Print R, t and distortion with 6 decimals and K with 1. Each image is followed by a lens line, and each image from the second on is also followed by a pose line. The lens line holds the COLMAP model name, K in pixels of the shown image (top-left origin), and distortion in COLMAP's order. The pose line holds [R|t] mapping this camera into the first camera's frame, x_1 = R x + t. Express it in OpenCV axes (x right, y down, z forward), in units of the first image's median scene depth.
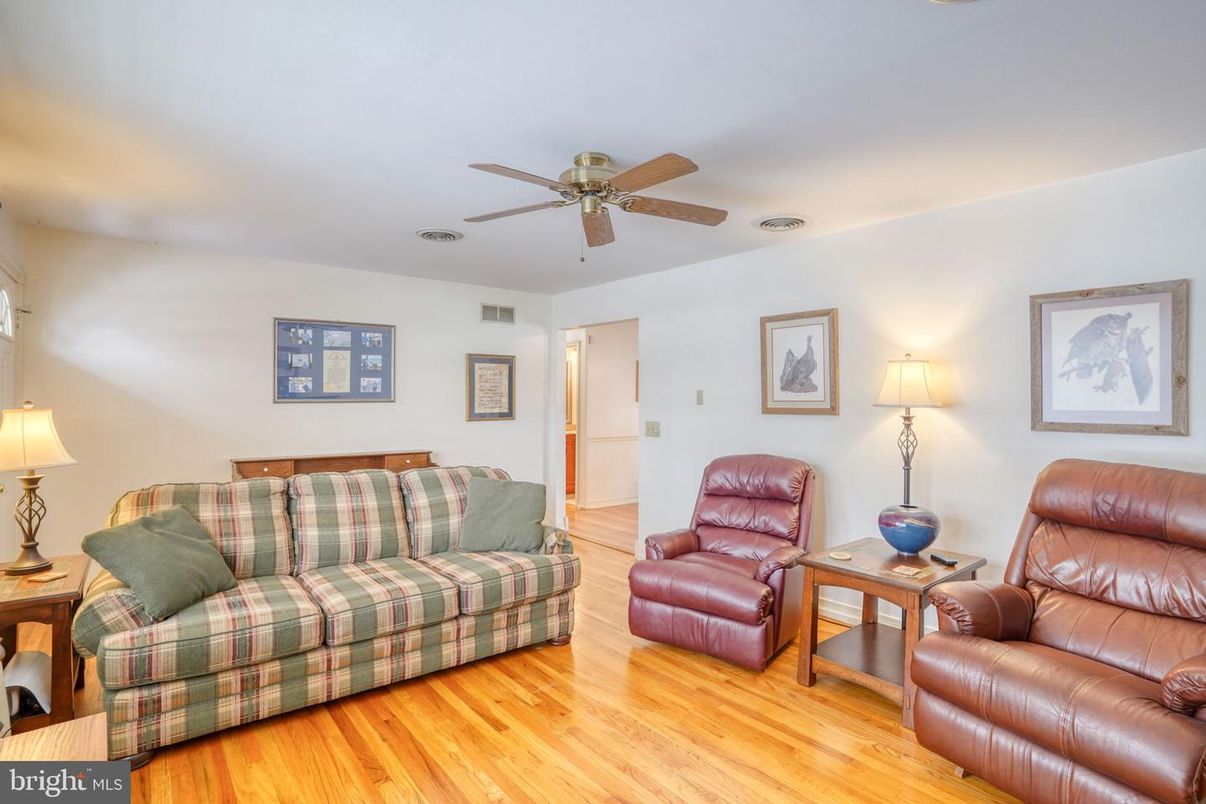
lens RADIAL K [[598.9, 0, 601.5], [0, 598.9, 397.1], [0, 0, 1]] dist [-0.043343, 0.007257]
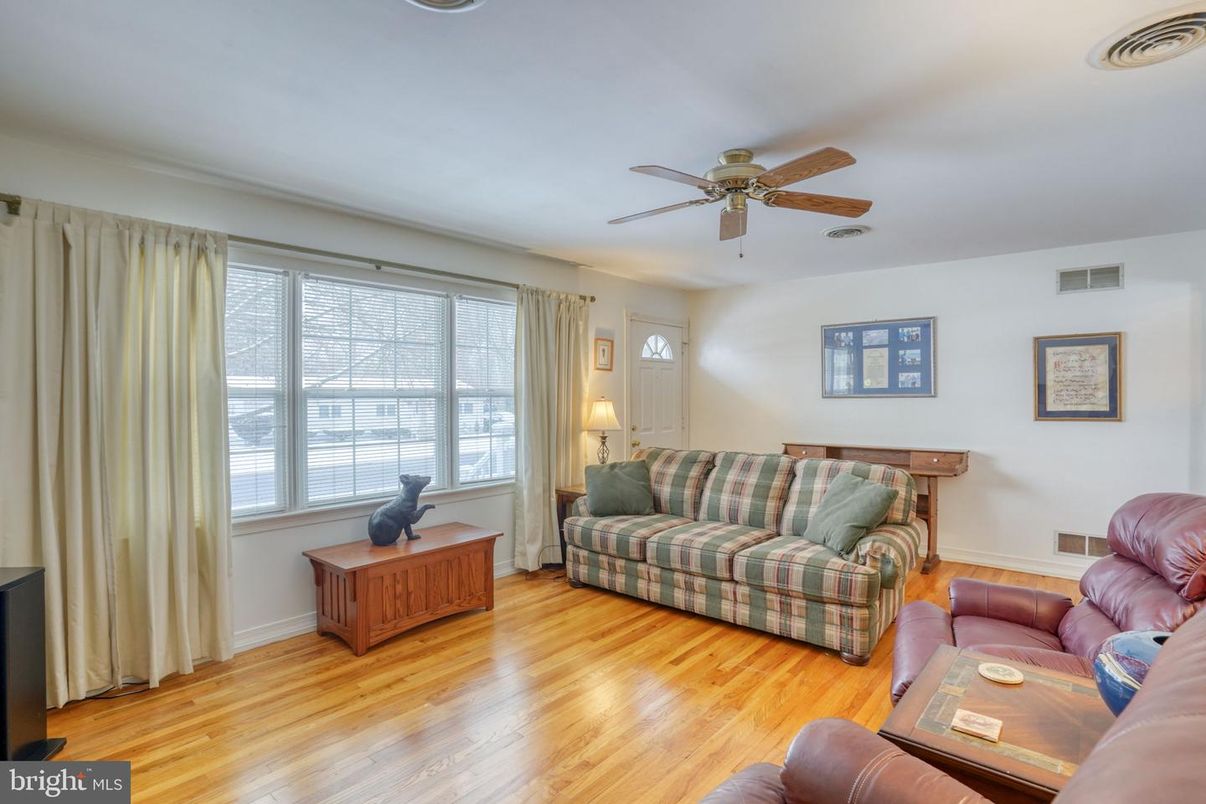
lens RADIAL K [[598.9, 0, 595.1], [0, 598.9, 396.3], [0, 0, 1]] dist [-0.043343, 0.007257]
pose [[0.190879, -0.003353, -0.981608, 0.508367], [0.006921, 0.999974, -0.002070, 0.005850], [0.981589, -0.006398, 0.190897, 0.308499]]
